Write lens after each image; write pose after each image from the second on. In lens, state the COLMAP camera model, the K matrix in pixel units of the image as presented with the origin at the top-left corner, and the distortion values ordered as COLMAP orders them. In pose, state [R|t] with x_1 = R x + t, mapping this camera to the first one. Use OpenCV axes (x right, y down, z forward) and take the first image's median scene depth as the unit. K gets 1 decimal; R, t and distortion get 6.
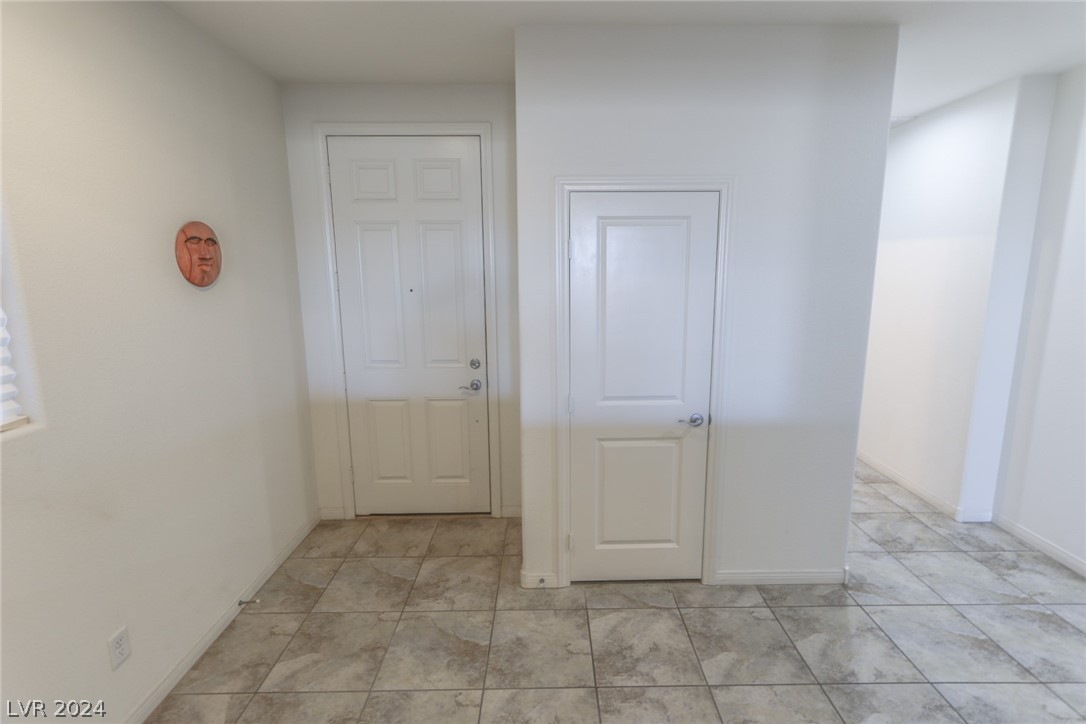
lens RADIAL K [[494.8, 0, 540.2], [0, 494.8, 353.5], [0, 0, 1]] dist [0.003301, 0.001578]
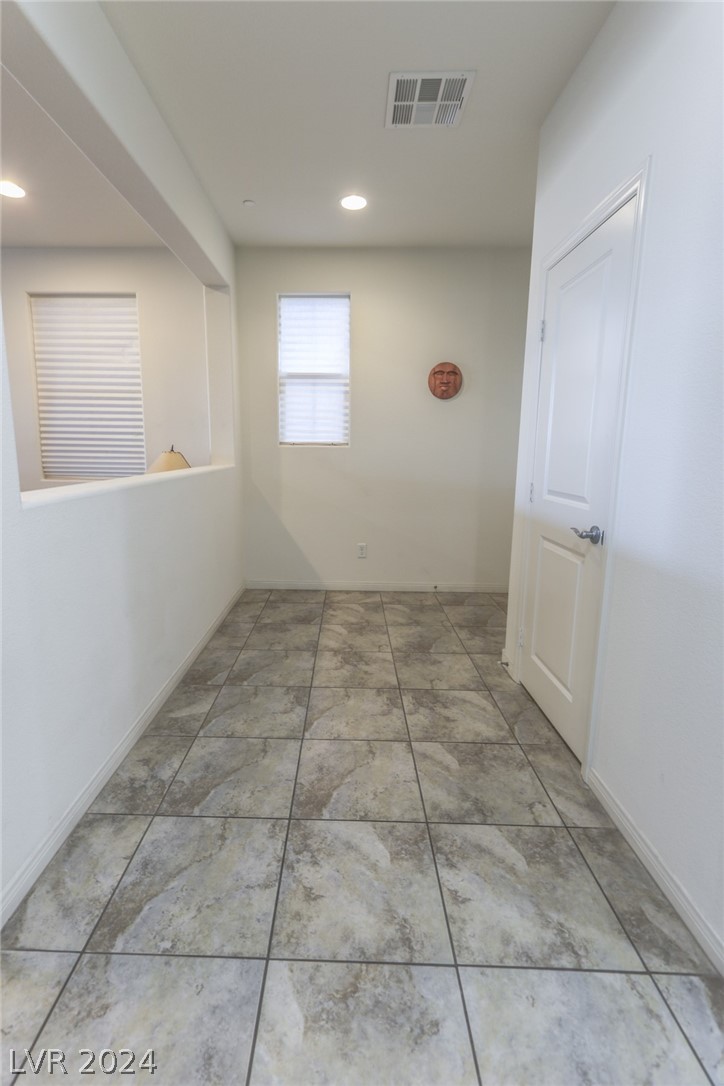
lens RADIAL K [[494.8, 0, 351.1], [0, 494.8, 541.7], [0, 0, 1]] dist [0.003301, 0.001578]
pose [[-0.018885, 0.192549, -0.981106, 1.163856], [-0.192936, 0.962135, 0.192540, 0.081079], [0.981030, 0.192927, 0.018979, 0.705909]]
